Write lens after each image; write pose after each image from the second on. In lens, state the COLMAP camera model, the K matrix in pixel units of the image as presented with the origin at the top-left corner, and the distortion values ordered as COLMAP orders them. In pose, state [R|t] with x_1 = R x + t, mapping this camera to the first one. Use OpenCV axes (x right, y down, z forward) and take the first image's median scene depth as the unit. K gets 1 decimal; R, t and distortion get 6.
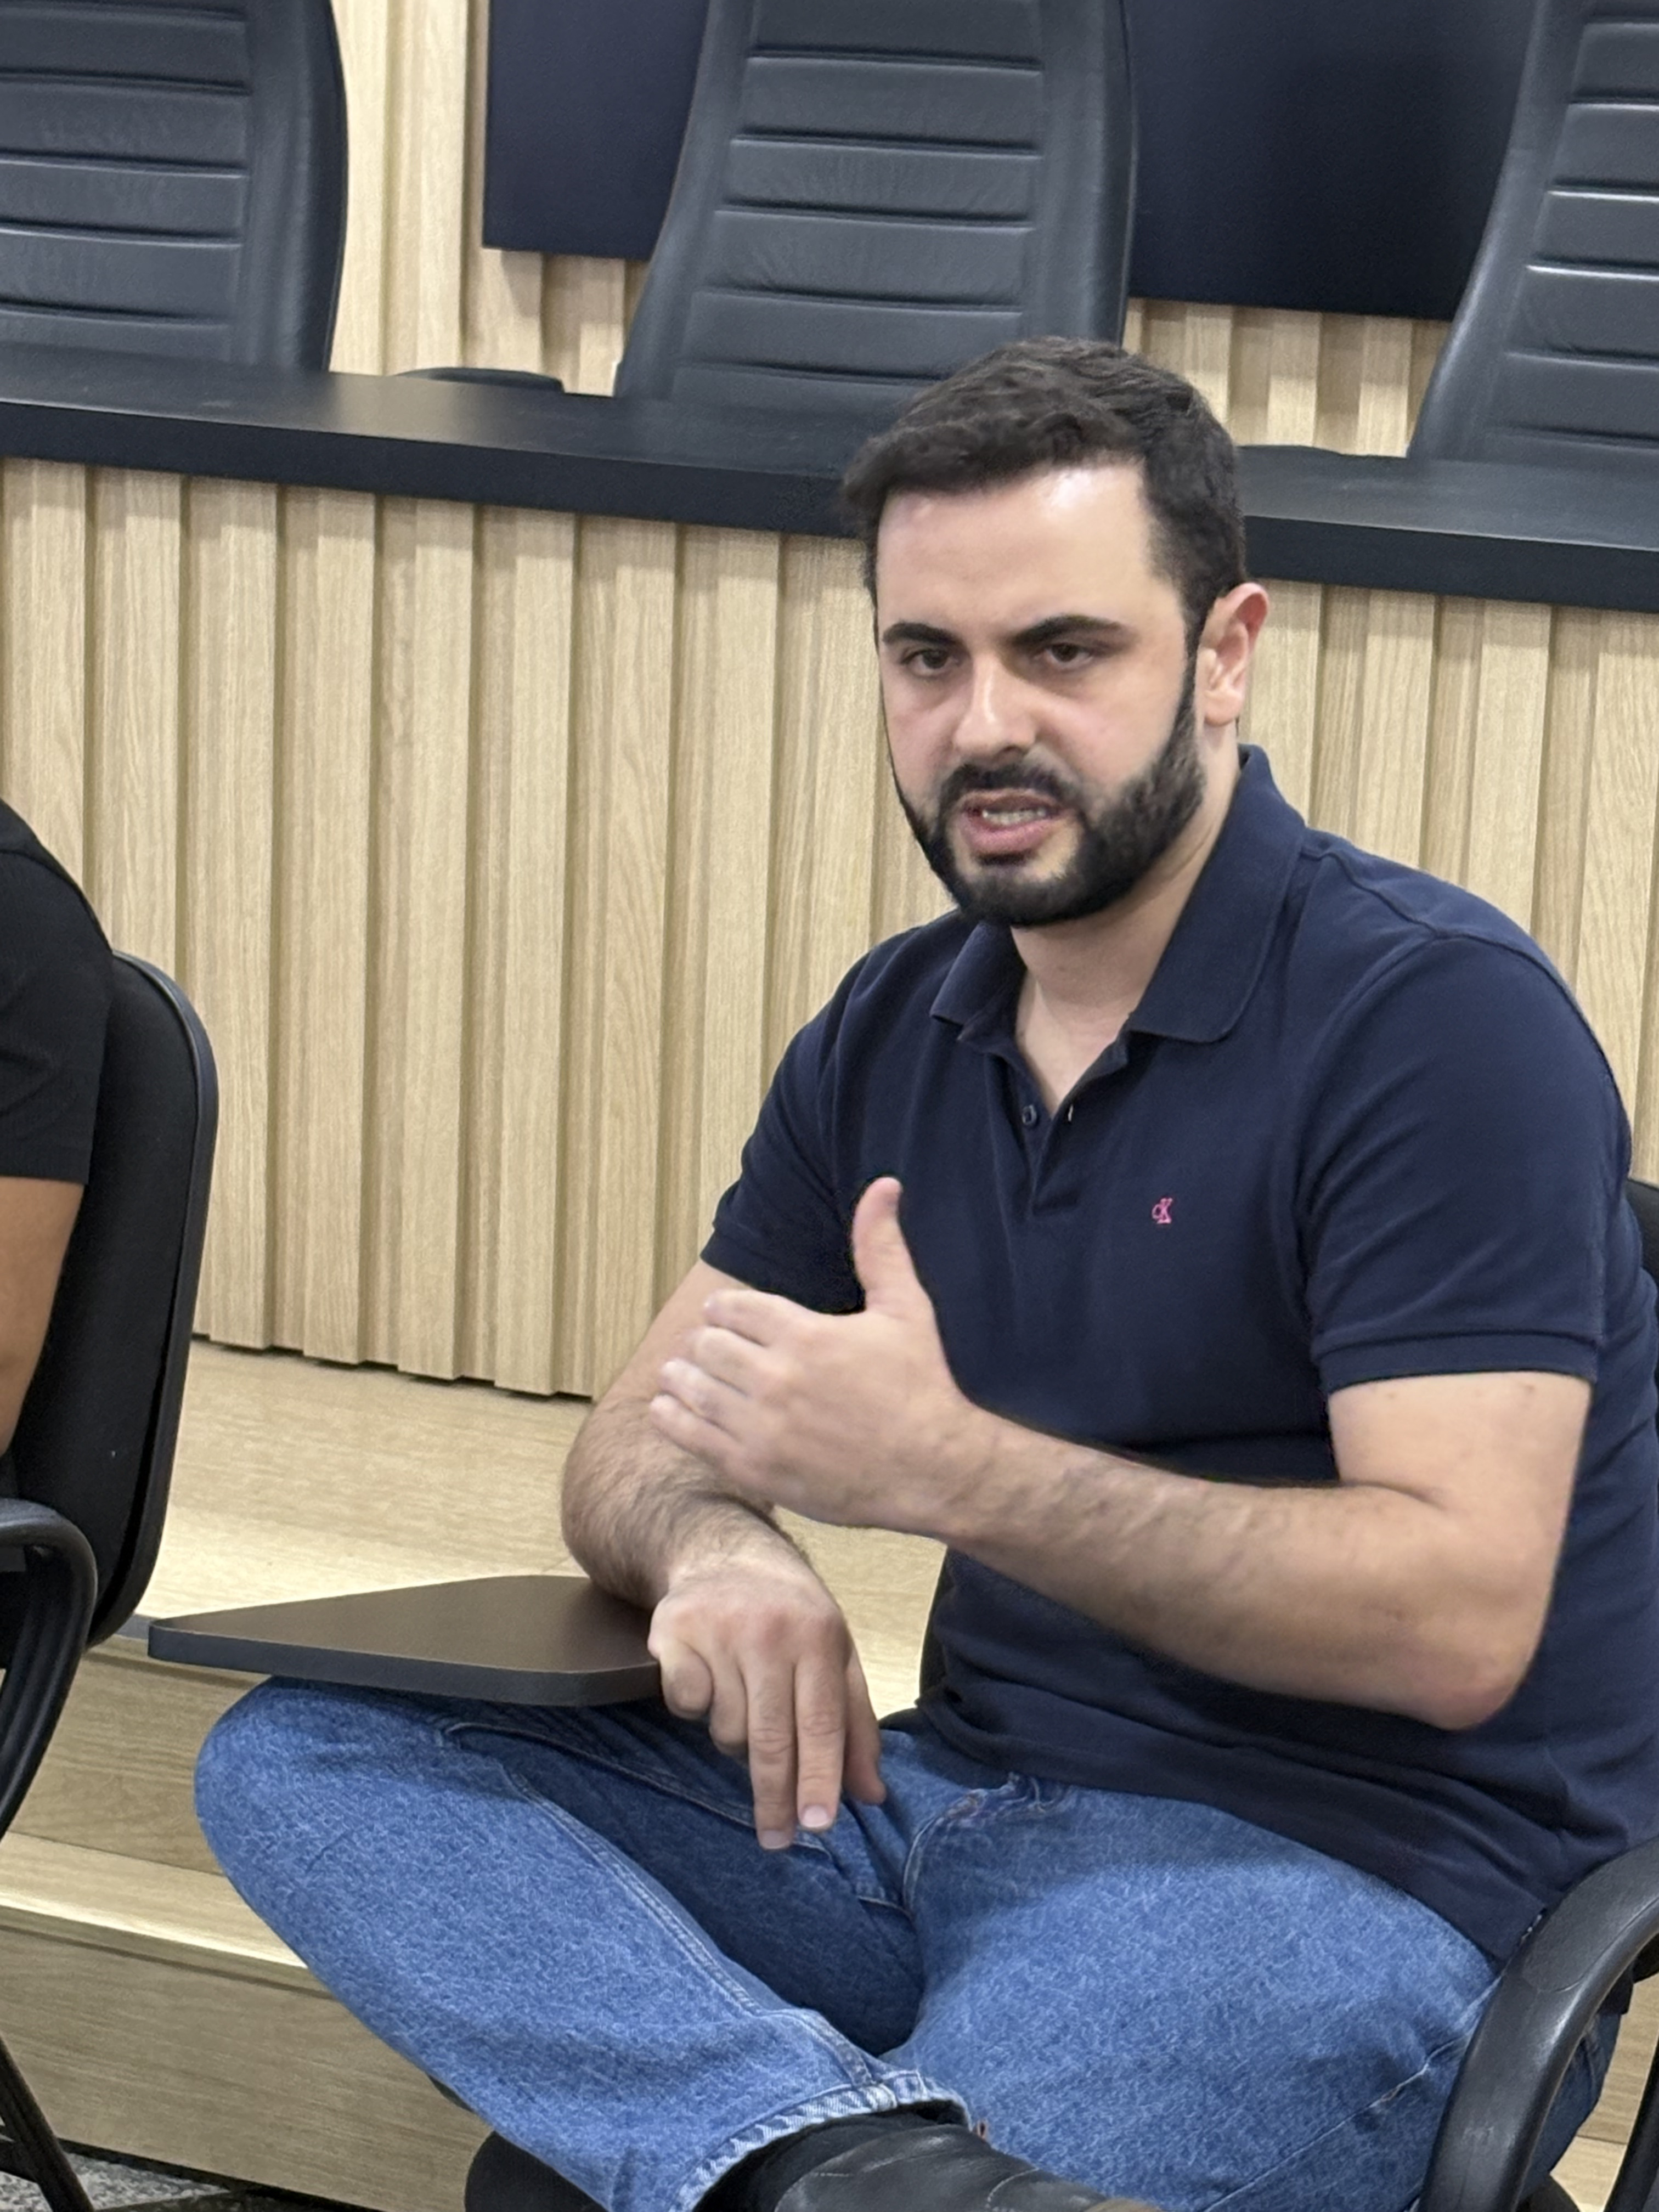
lens RADIAL K [[5475.9, 0, 914.8], [0, 5475.9, 993.8], [0, 0, 1]] dist [0.066159, 0.000000]
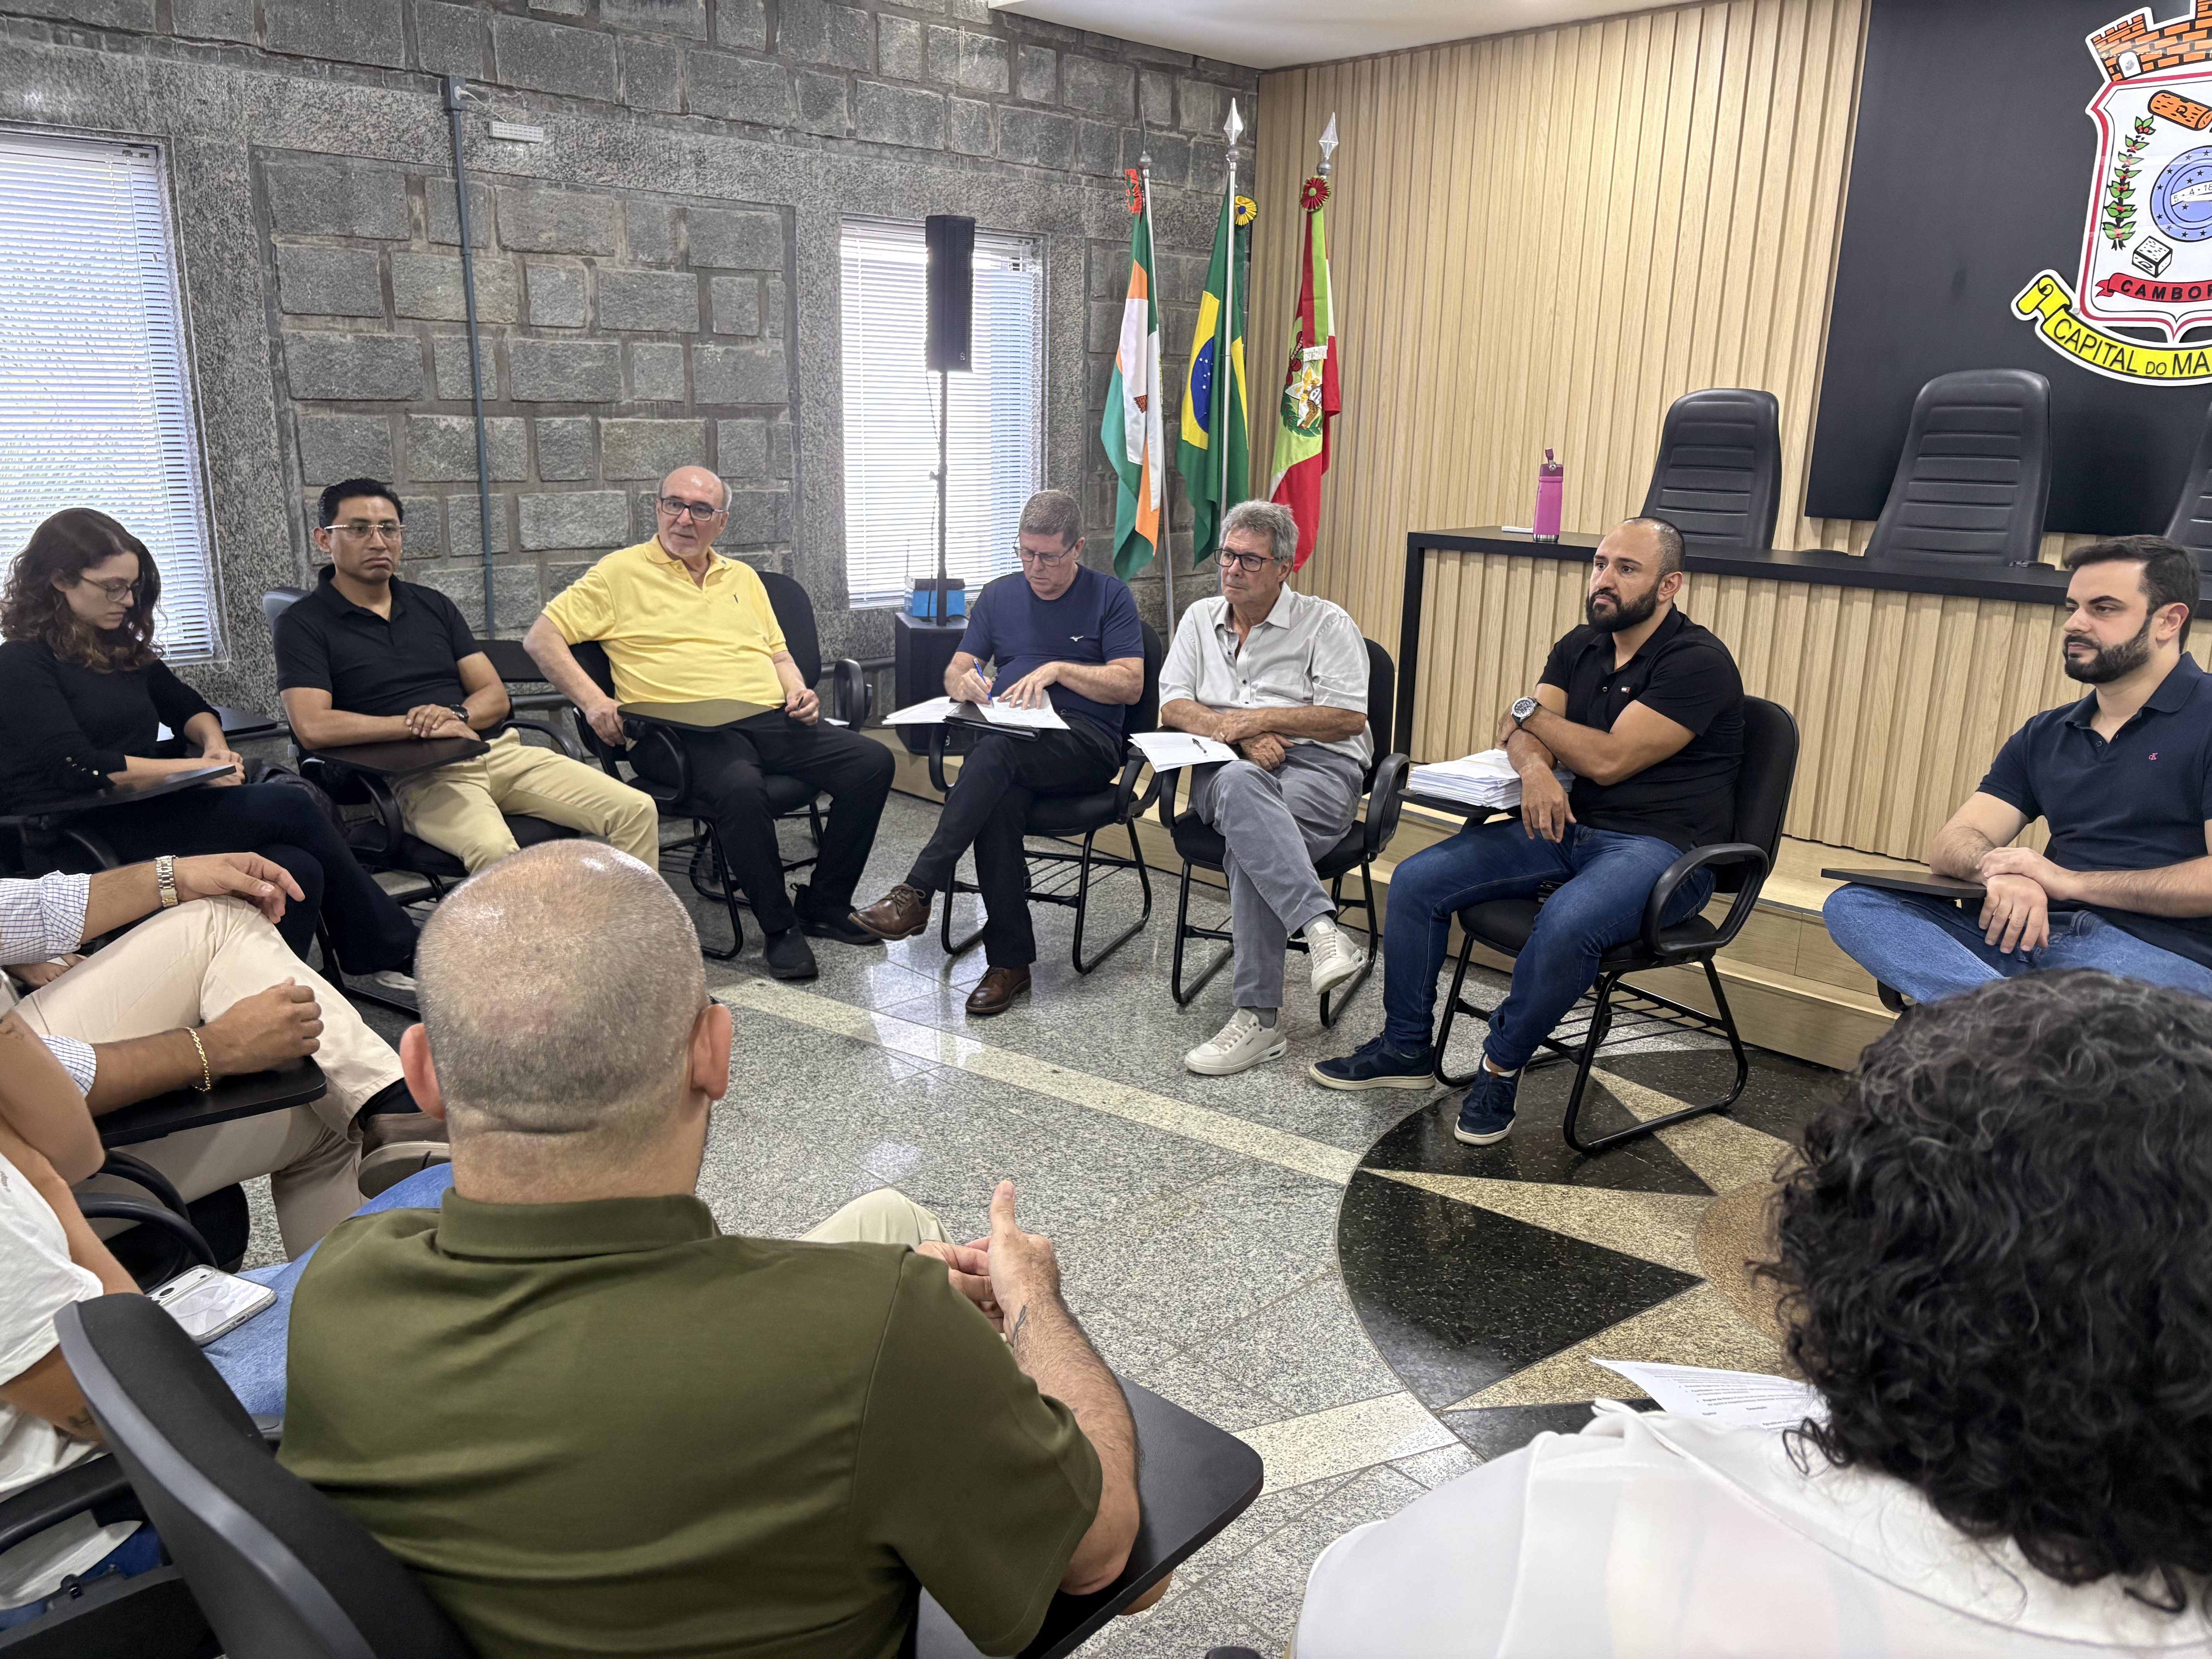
lens RADIAL K [[1660.6, 0, 1127.2], [0, 1660.6, 825.8], [0, 0, 1]] dist [0.036889, -0.041099]
pose [[0.926470, 0.067038, -0.370350, -0.101360], [-0.051849, 0.997361, 0.050828, 0.032593], [0.372780, -0.027888, 0.927500, -0.160997]]
